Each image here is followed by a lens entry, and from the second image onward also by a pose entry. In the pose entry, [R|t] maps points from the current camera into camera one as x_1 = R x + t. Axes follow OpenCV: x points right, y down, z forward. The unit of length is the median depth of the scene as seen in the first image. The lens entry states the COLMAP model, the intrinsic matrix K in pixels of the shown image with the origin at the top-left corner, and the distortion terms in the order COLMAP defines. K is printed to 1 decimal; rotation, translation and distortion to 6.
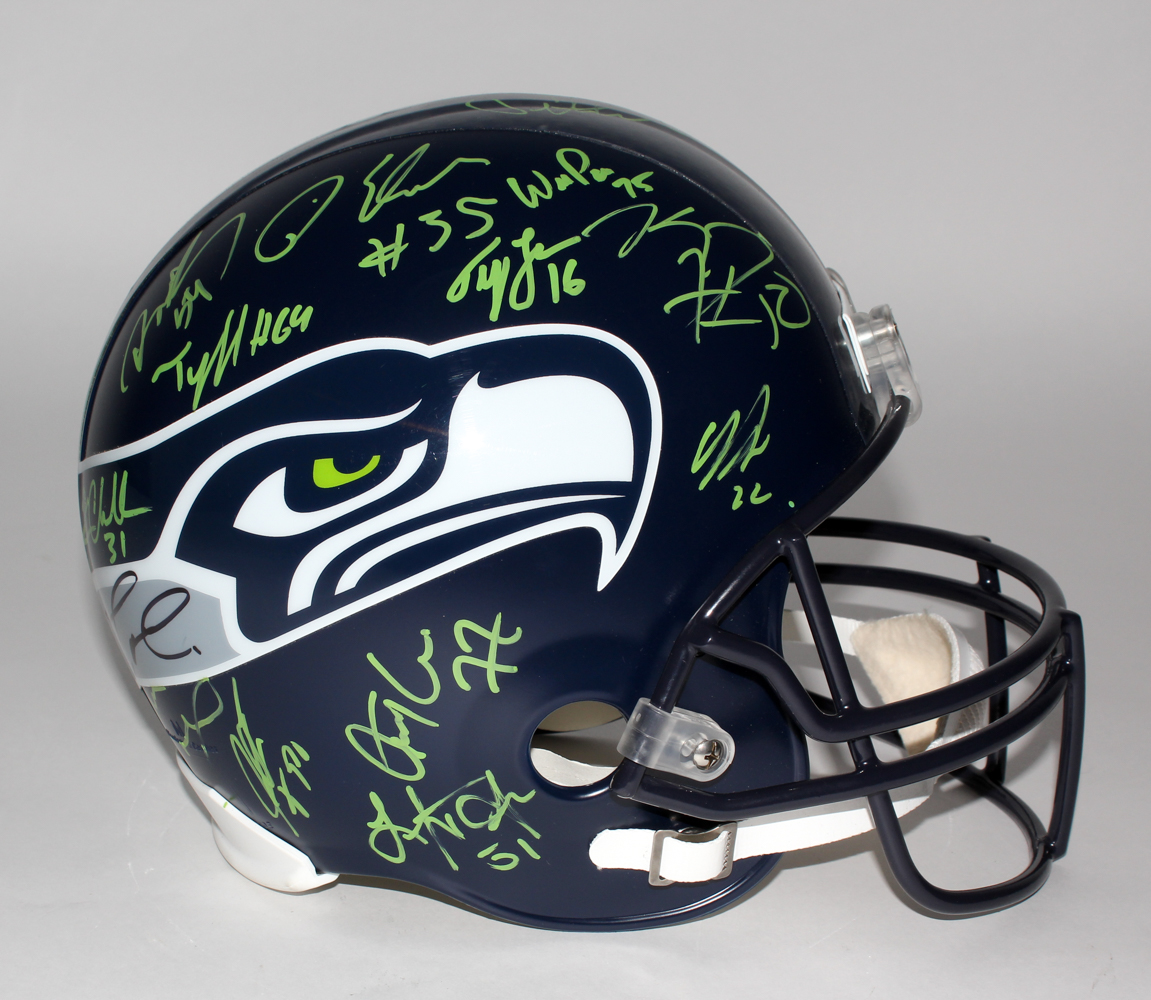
lens RADIAL K [[2263.1, 0, 534.3], [0, 2263.1, 503.7], [0, 0, 1]] dist [-0.019527, 0.000000]
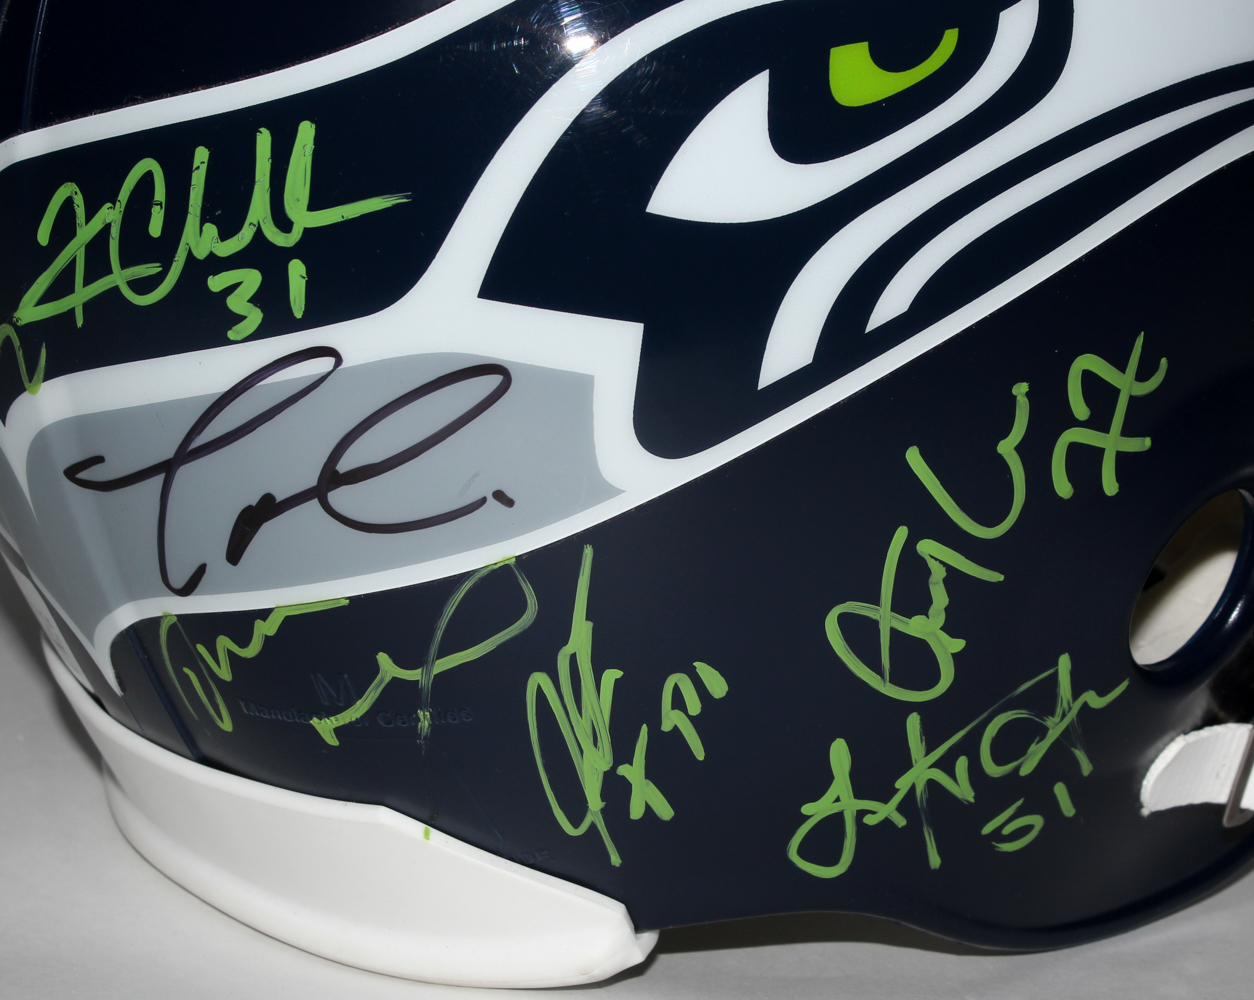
lens RADIAL K [[3406.0, 0, 628.4], [0, 3406.0, 499.5], [0, 0, 1]] dist [-0.032839, 0.000000]
pose [[0.845235, -0.130792, 0.518142, -0.490671], [0.101552, 0.991231, 0.084552, 0.009125], [-0.524657, -0.018848, 0.851105, 0.401225]]
